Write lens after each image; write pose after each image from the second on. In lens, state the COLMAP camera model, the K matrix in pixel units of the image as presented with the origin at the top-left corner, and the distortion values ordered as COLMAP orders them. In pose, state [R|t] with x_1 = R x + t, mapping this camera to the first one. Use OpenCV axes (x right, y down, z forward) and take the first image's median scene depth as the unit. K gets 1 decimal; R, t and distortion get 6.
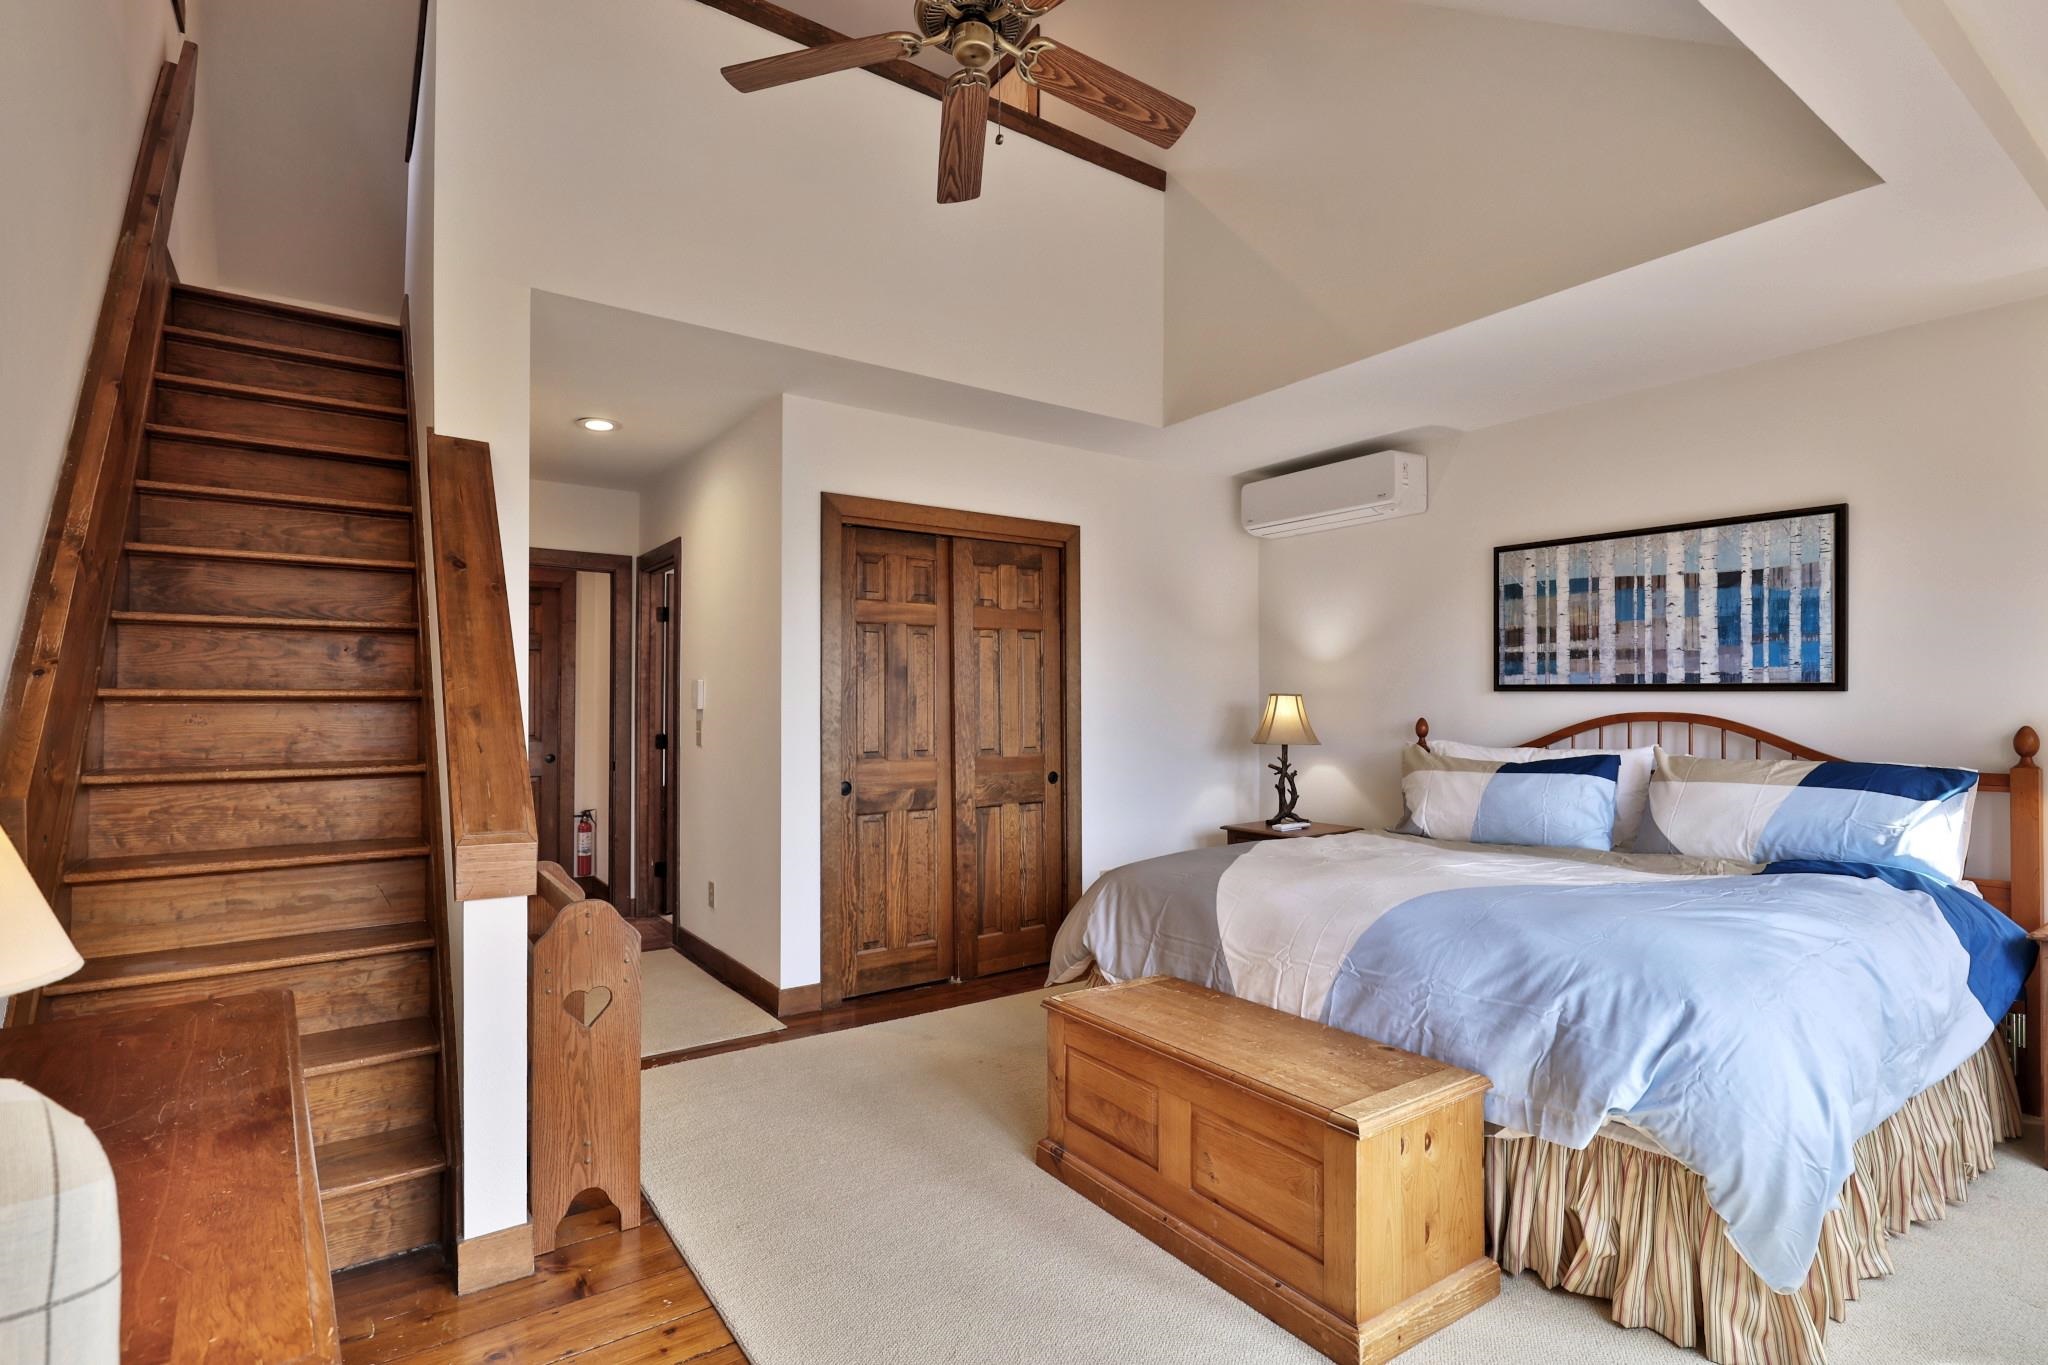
lens RADIAL K [[984.4, 0, 1024.0], [0, 984.4, 682.5], [0, 0, 1]] dist [-0.000662, 0.000065]
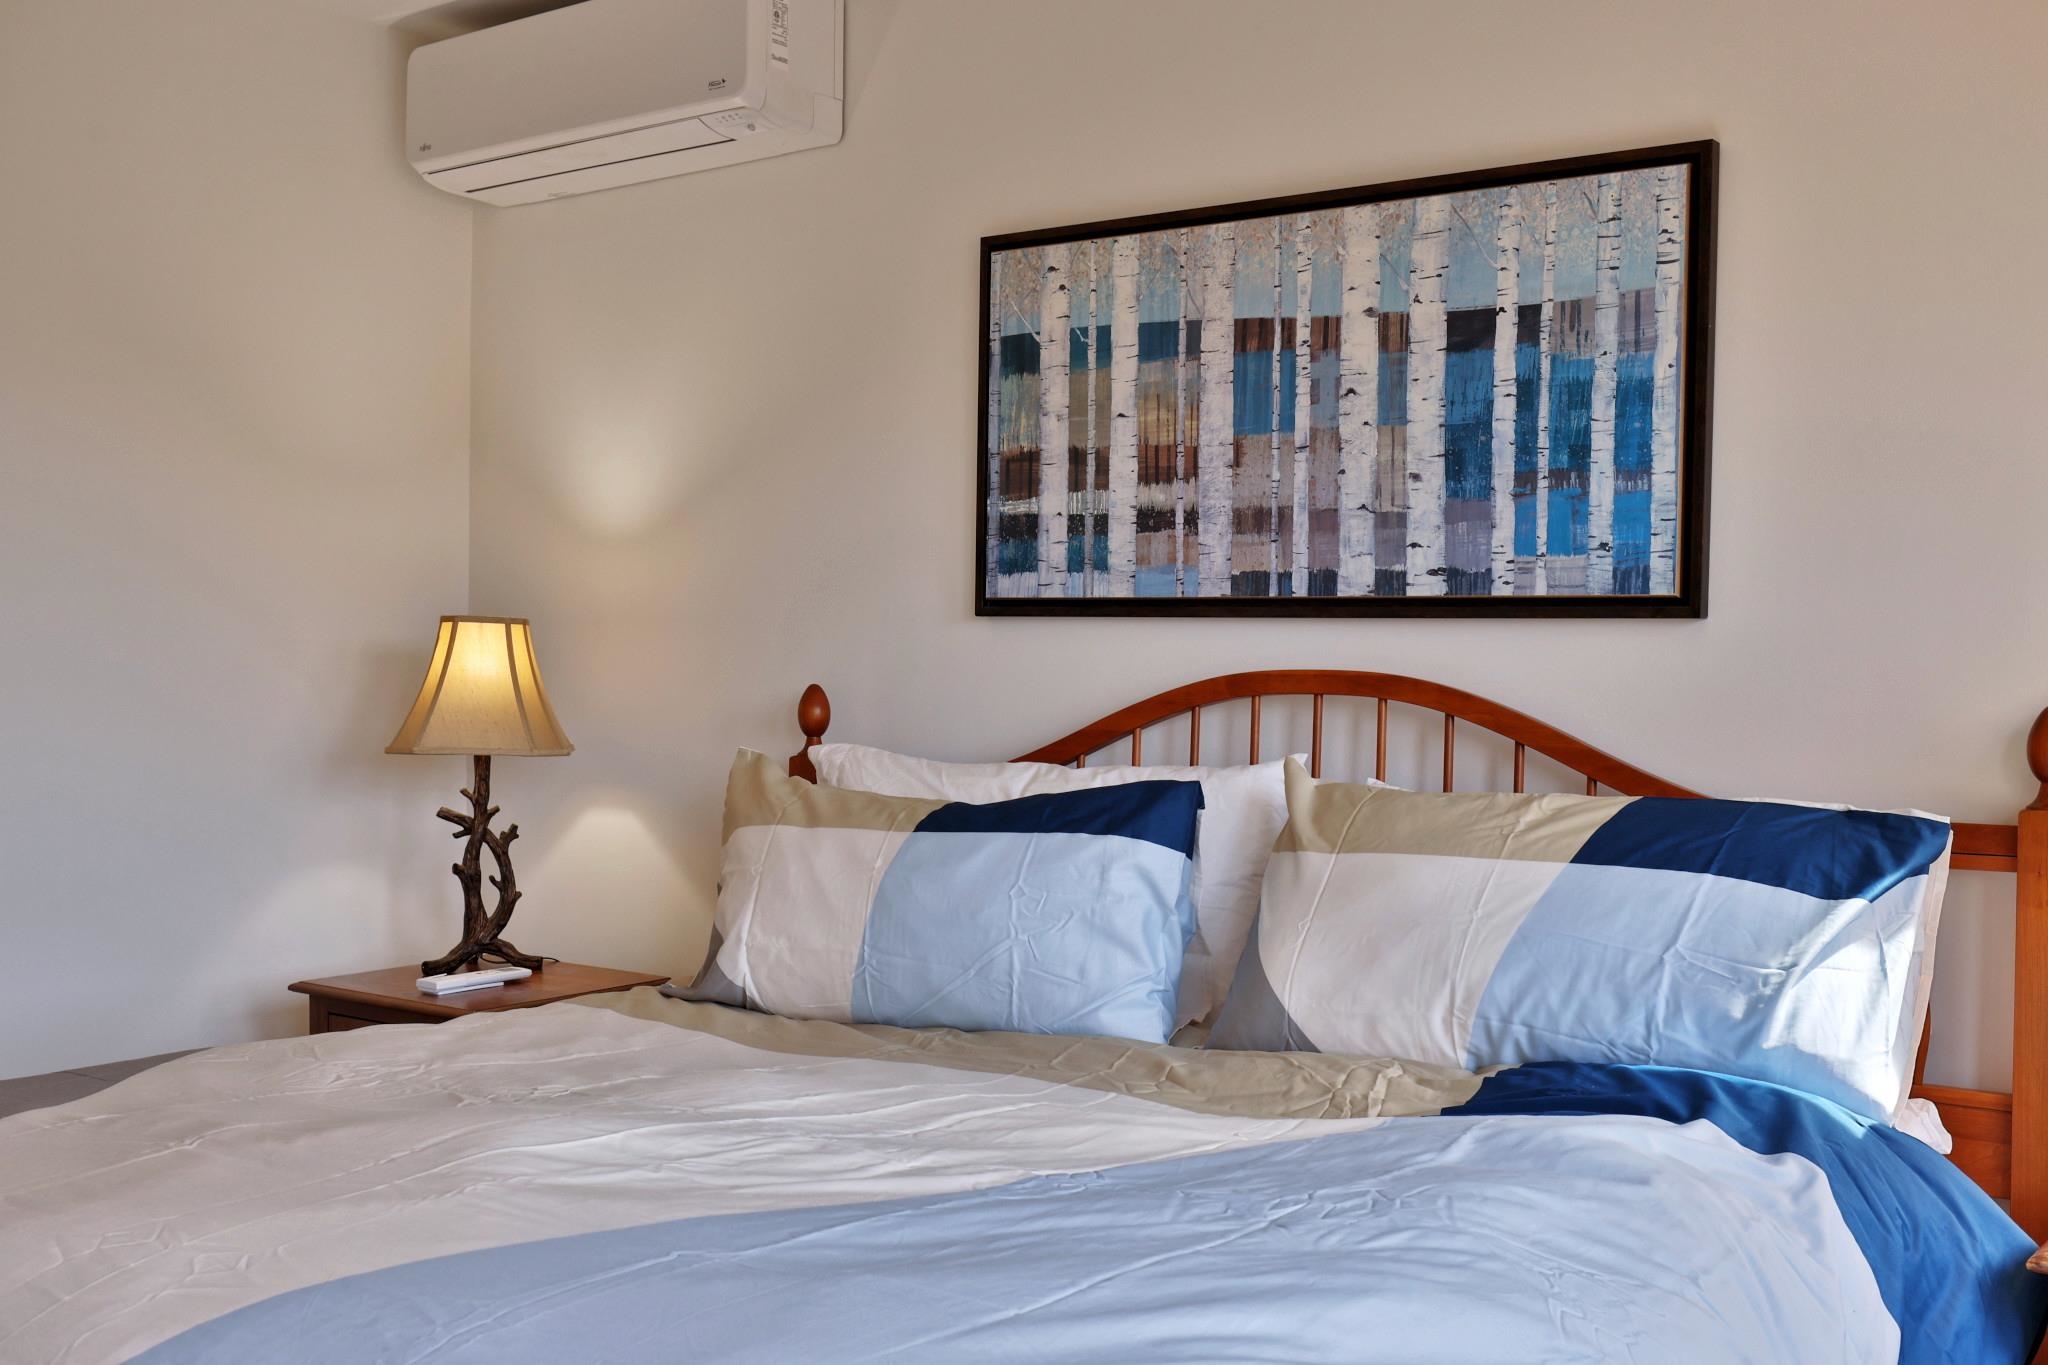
lens RADIAL K [[2096.5, 0, 1024.0], [0, 2096.5, 682.5], [0, 0, 1]] dist [-0.000701, 0.003841]
pose [[0.950483, 0.005748, 0.310723, 0.279296], [-0.015424, 0.999469, 0.028694, 0.013055], [-0.310393, -0.032066, 0.950067, 0.251483]]
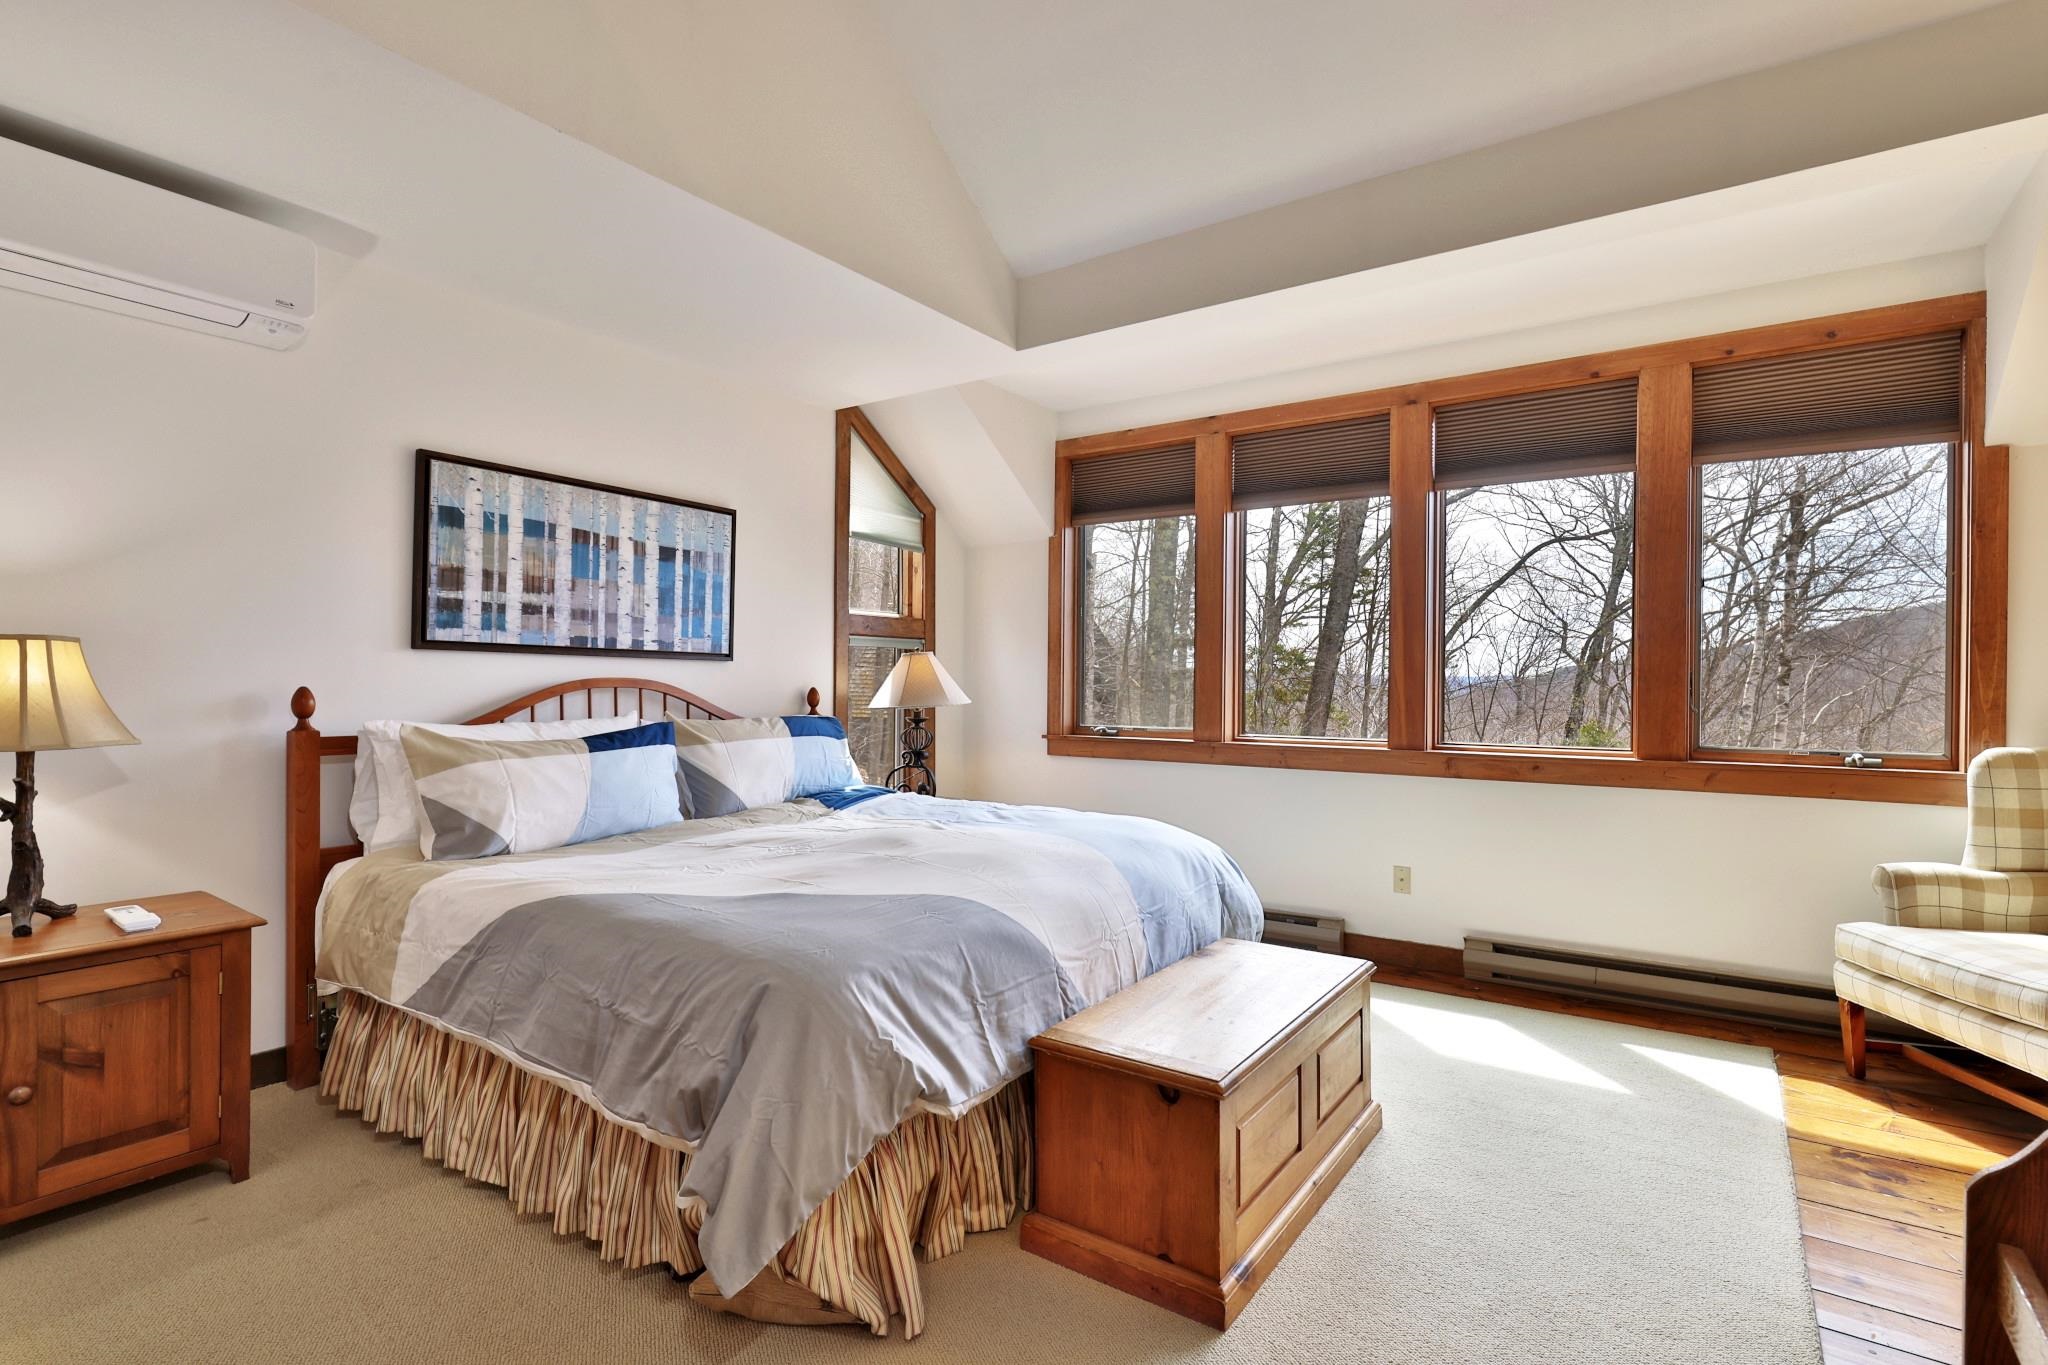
lens RADIAL K [[984.4, 0, 1024.0], [0, 984.4, 682.5], [0, 0, 1]] dist [-0.000662, 0.000065]
pose [[-0.342192, -0.002414, 0.939627, -0.405969], [-0.027773, 0.999586, -0.007547, 0.030957], [-0.939219, -0.028679, -0.342118, 0.955478]]
